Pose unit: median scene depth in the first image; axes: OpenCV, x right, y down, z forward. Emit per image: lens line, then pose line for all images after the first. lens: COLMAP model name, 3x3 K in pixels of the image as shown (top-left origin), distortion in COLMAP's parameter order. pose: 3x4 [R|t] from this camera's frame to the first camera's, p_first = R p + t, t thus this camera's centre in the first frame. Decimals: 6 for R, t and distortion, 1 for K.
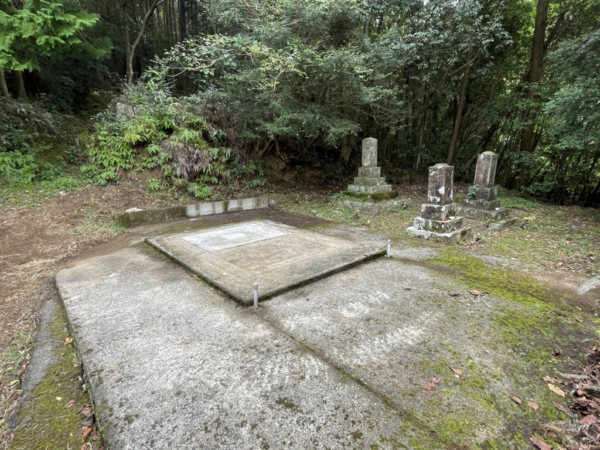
lens RADIAL K [[311.3, 0, 300.0], [0, 311.3, 225.0], [0, 0, 1]] dist [-0.001379, -0.000223]
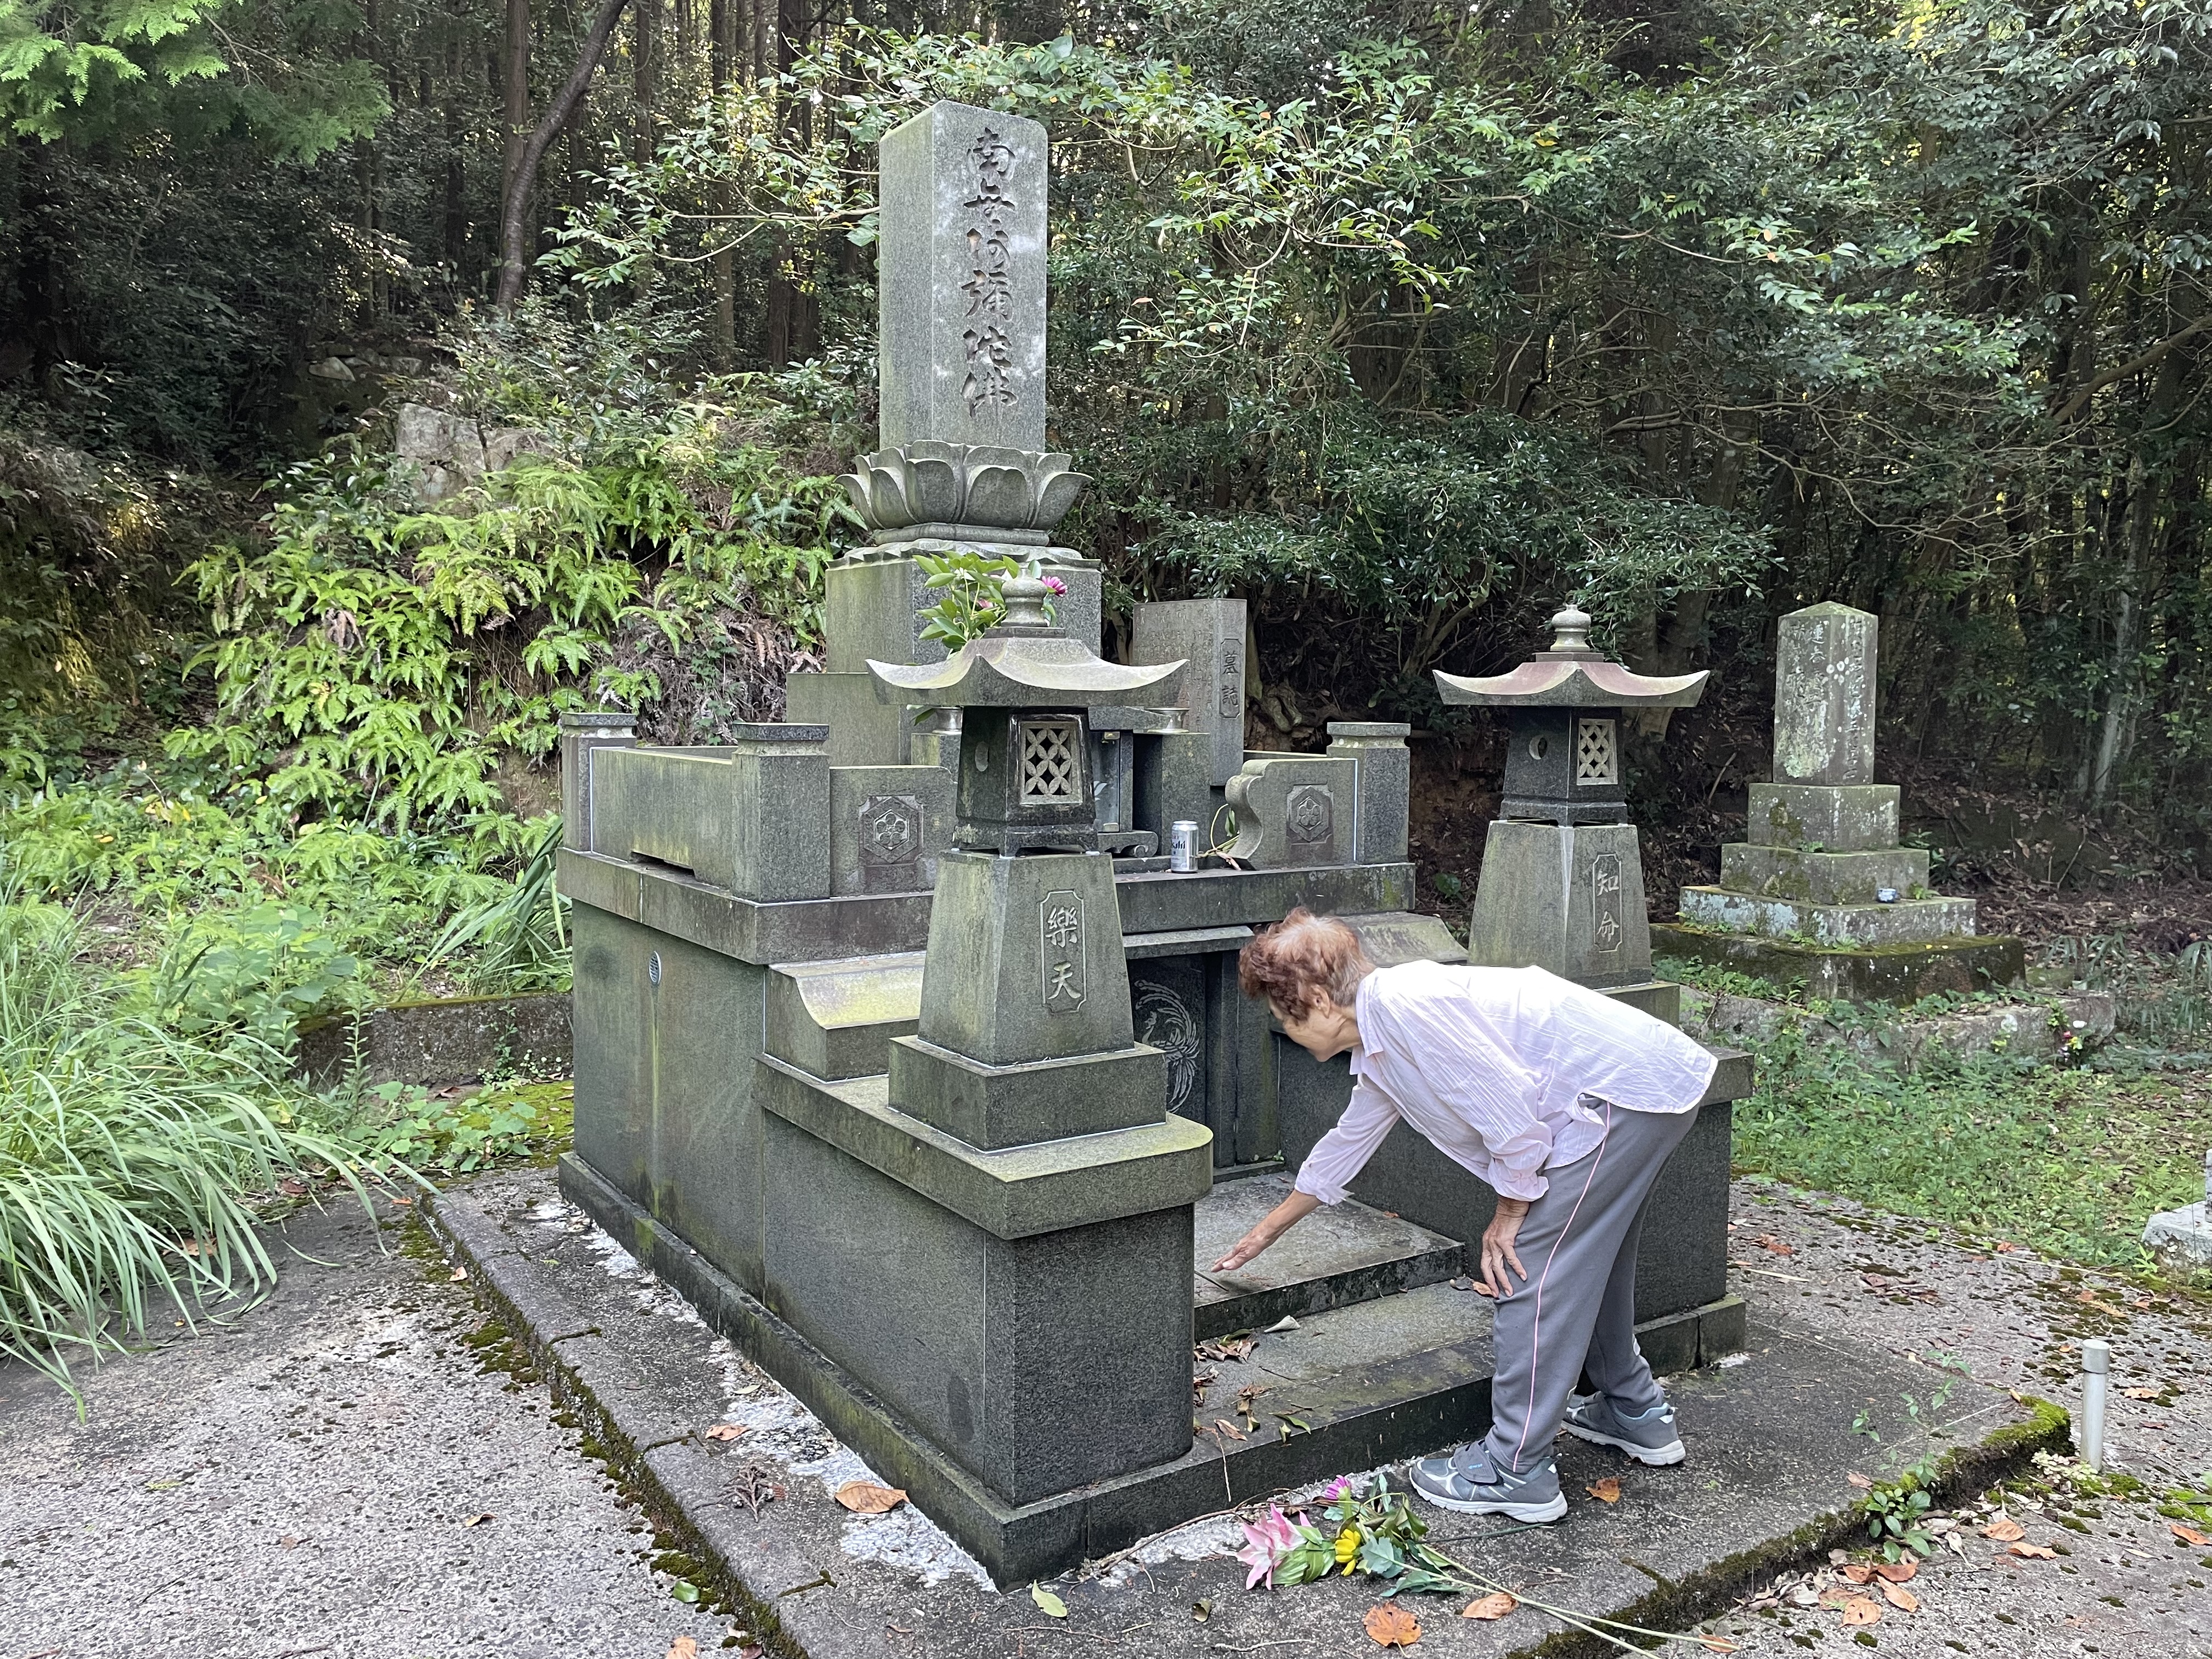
lens RADIAL K [[1692.6, 0, 1106.0], [0, 1692.6, 829.5], [0, 0, 1]] dist [0.039292, 0.003033]
pose [[0.989535, 0.033833, -0.140267, -0.020432], [-0.053258, 0.989119, -0.137138, -0.023288], [0.134101, 0.143174, 0.980570, 0.095725]]
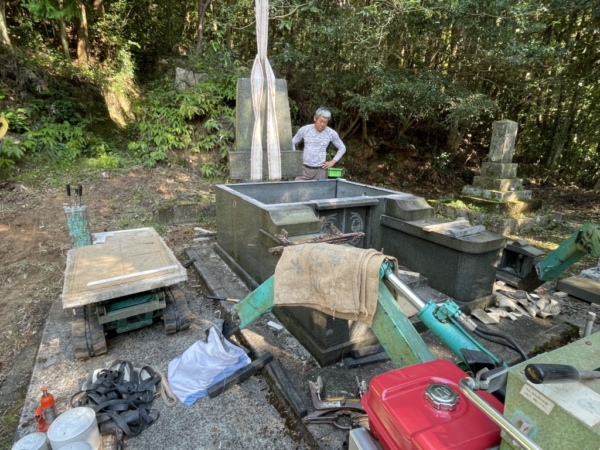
lens RADIAL K [[344.1, 0, 300.0], [0, 344.1, 225.0], [0, 0, 1]] dist [0.003297, 0.000429]
pose [[0.977048, 0.091811, -0.192219, -0.054893], [-0.085377, 0.995484, 0.041511, -0.043880], [0.195162, -0.024147, 0.980474, 0.165447]]
